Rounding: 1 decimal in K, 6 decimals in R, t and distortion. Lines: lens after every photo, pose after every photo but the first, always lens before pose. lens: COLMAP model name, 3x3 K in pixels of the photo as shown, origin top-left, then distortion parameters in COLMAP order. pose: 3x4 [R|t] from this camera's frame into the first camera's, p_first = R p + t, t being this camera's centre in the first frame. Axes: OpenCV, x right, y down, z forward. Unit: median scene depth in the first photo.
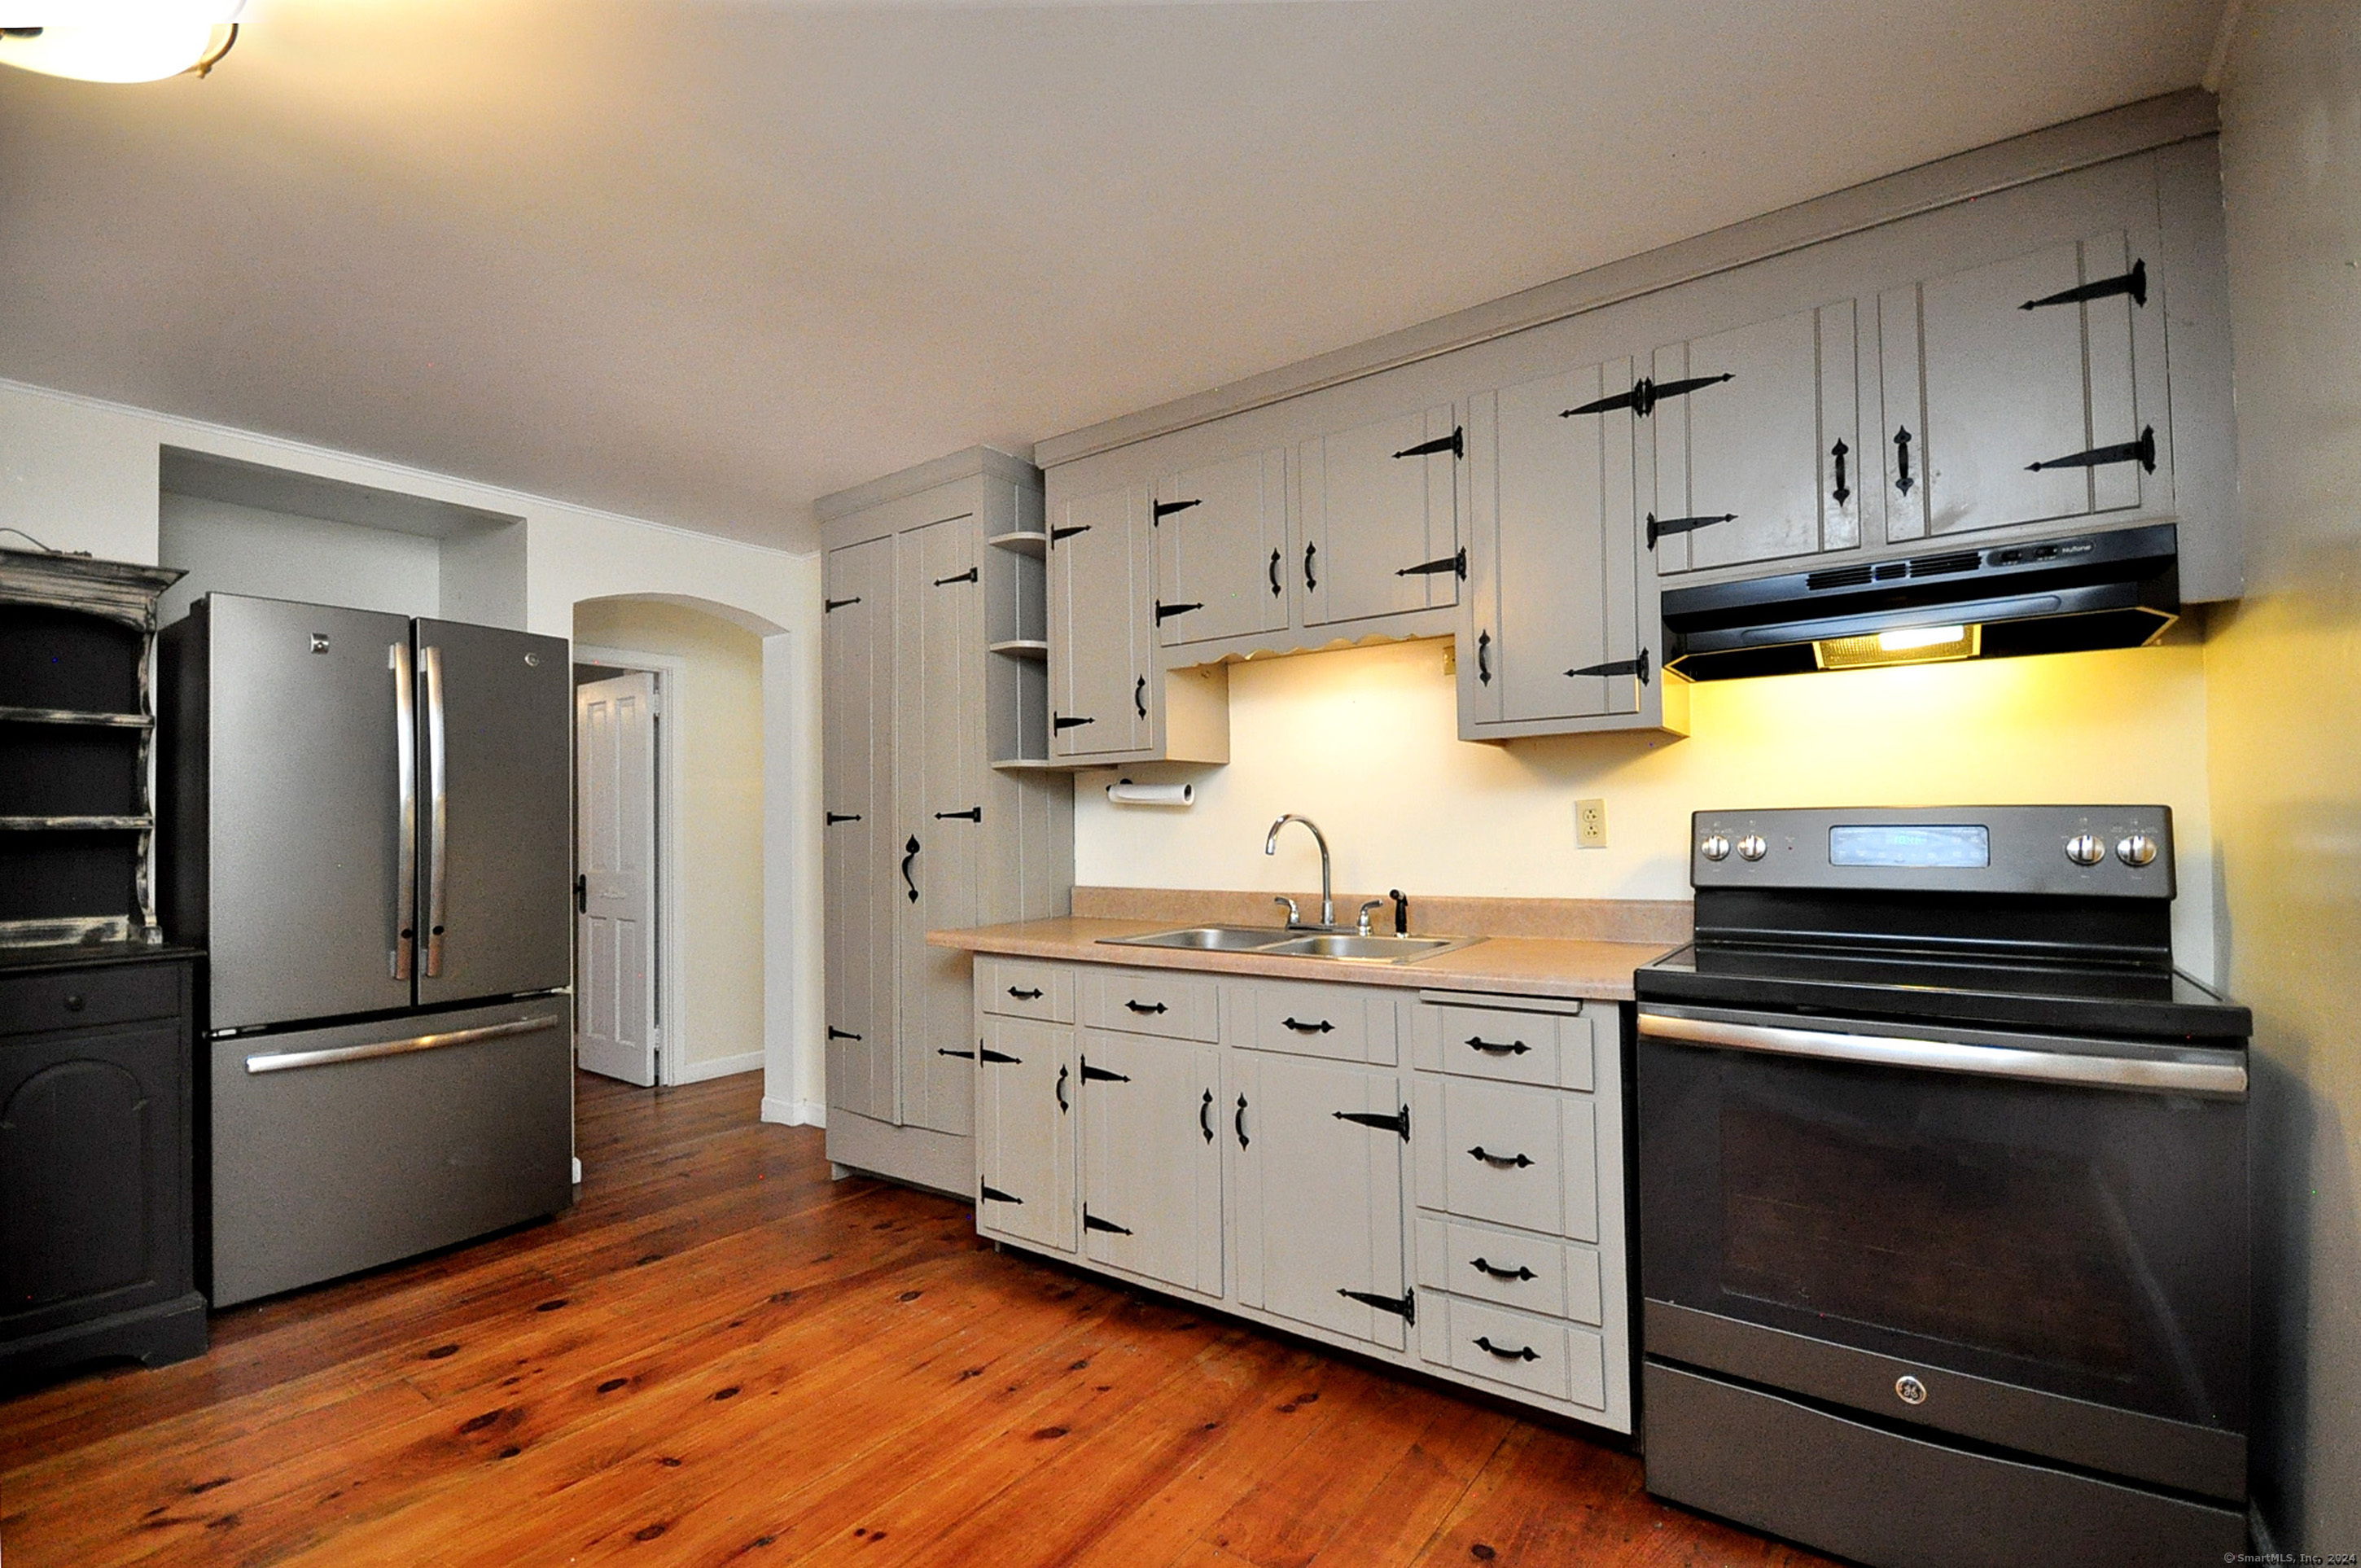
lens RADIAL K [[1049.8, 0, 1185.2], [0, 1049.8, 783.5], [0, 0, 1]] dist [0.000802, -0.000307]
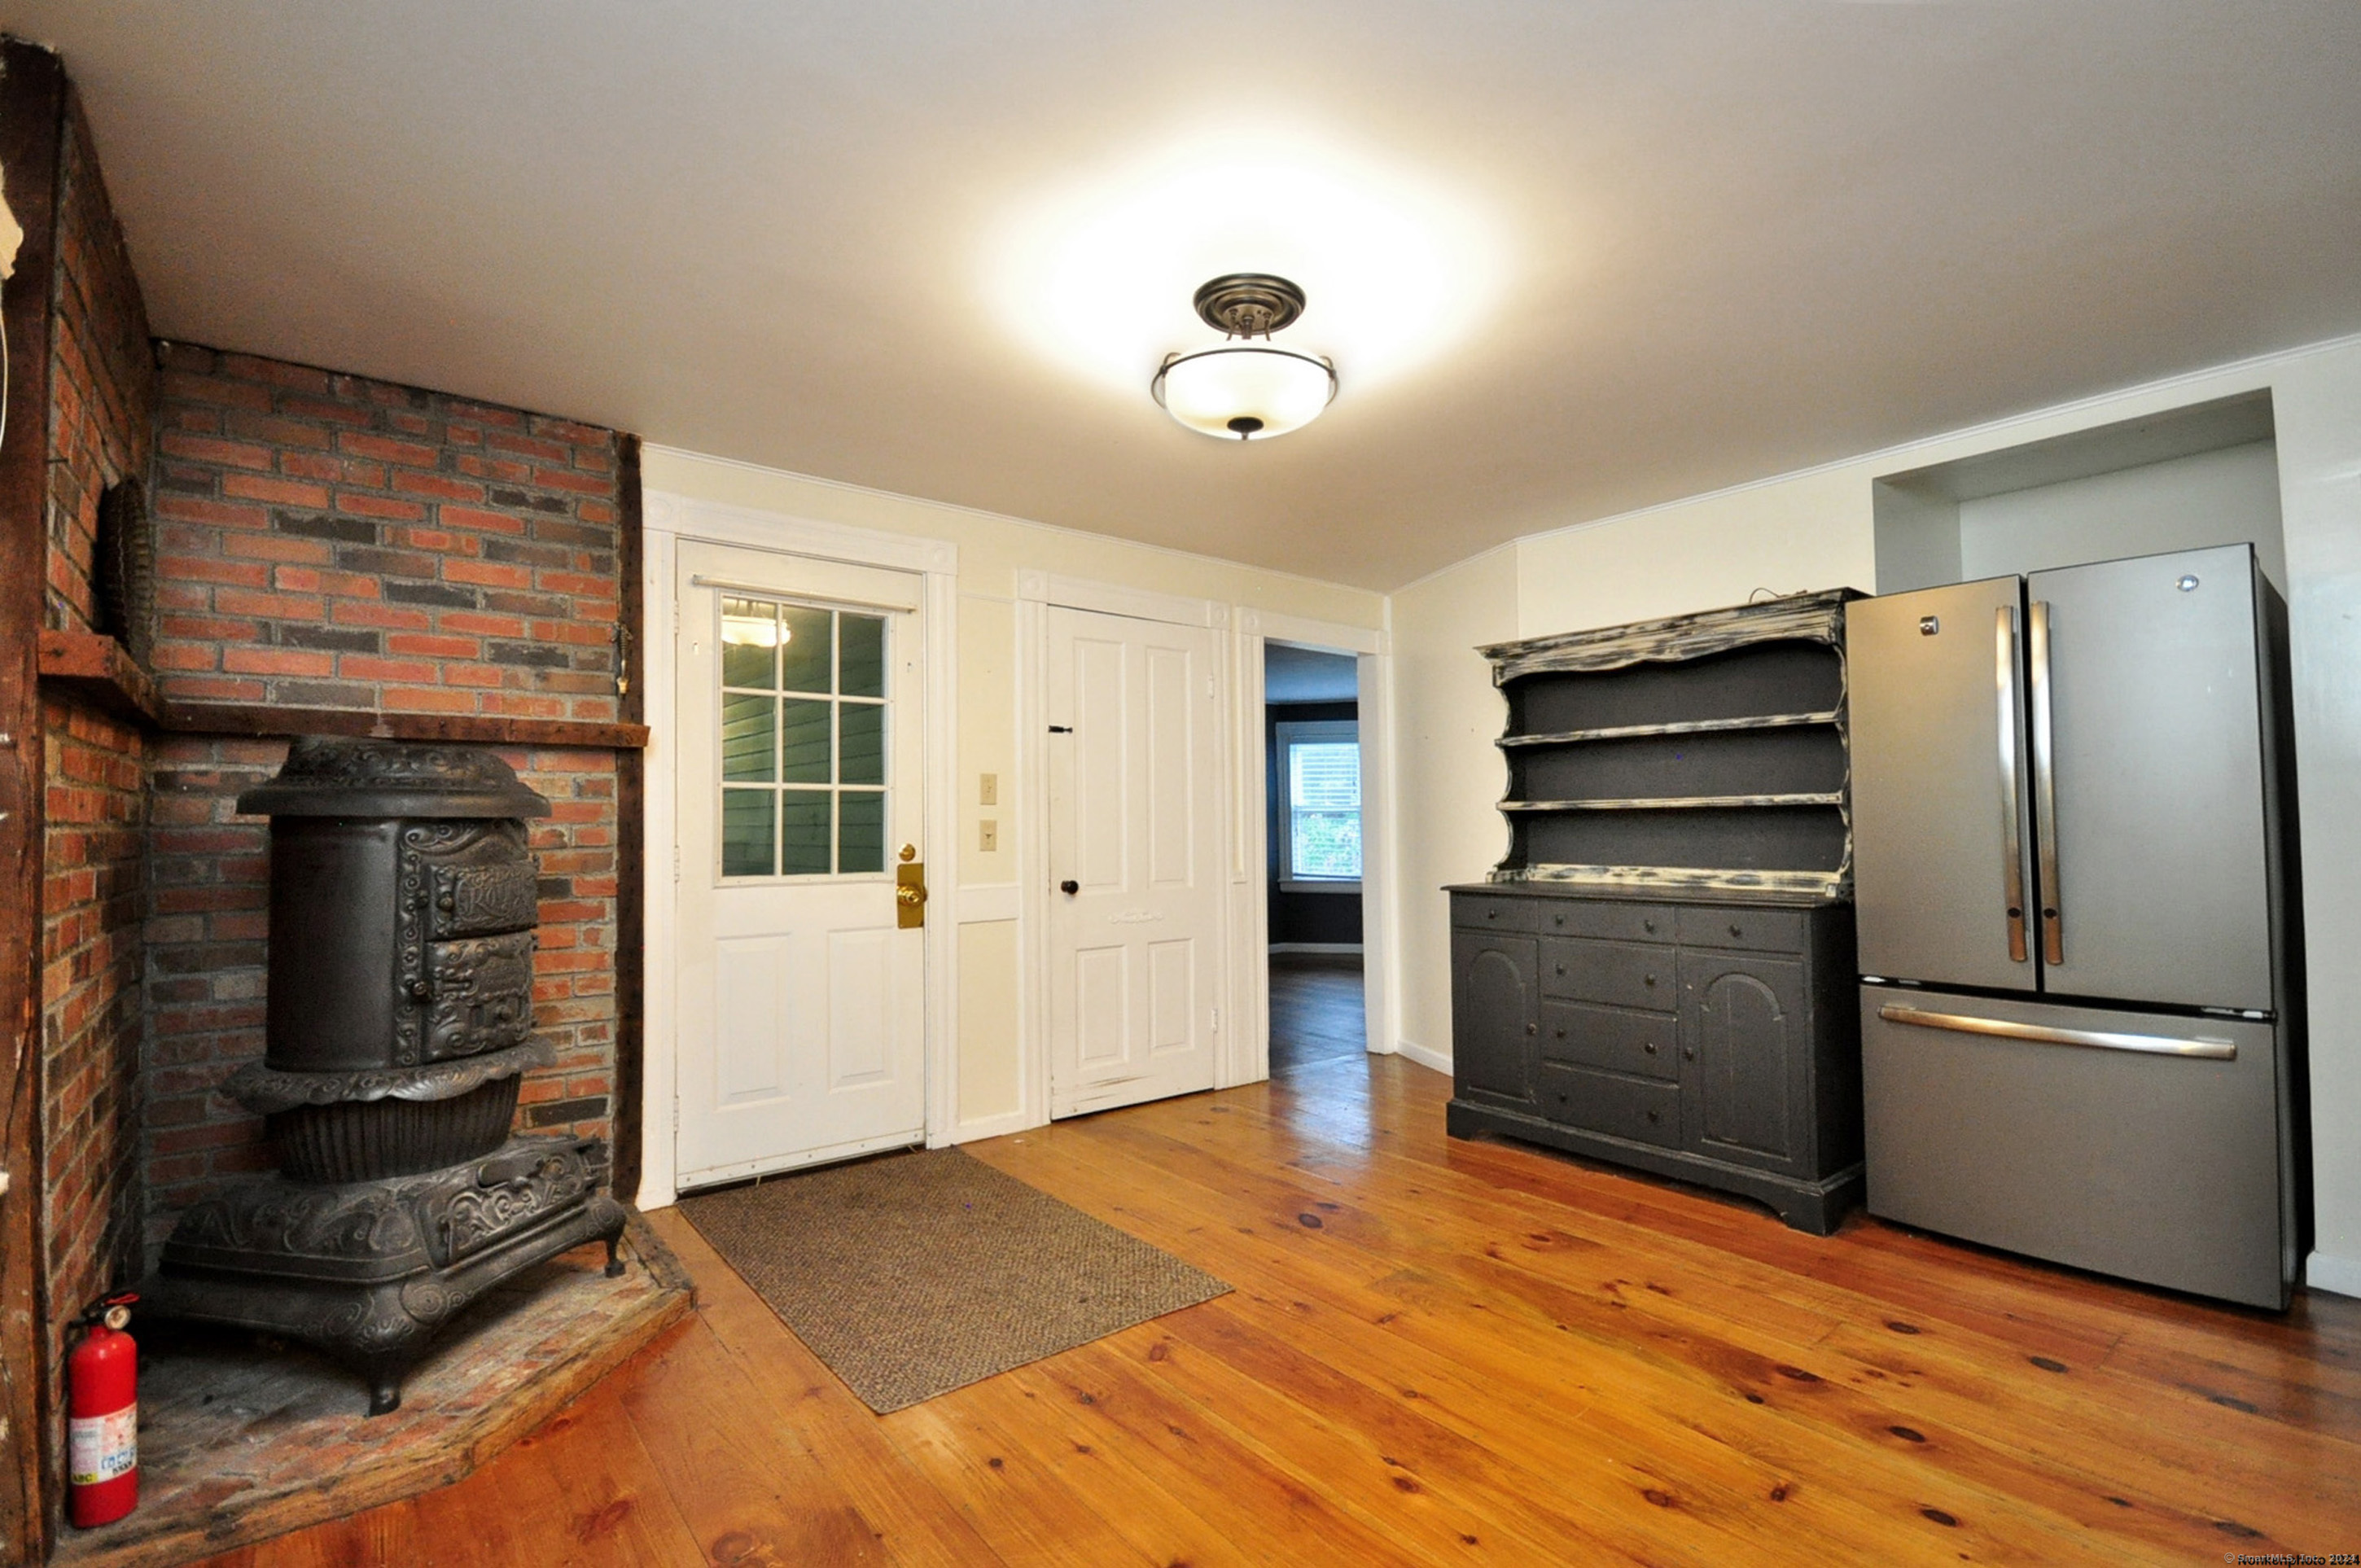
lens RADIAL K [[1049.8, 0, 1185.2], [0, 1049.8, 783.5], [0, 0, 1]] dist [0.000802, -0.000307]
pose [[-0.242086, -0.022669, -0.969990, 0.442732], [0.050159, 0.998098, -0.035844, 0.029208], [0.968957, -0.057331, -0.240489, 0.624337]]
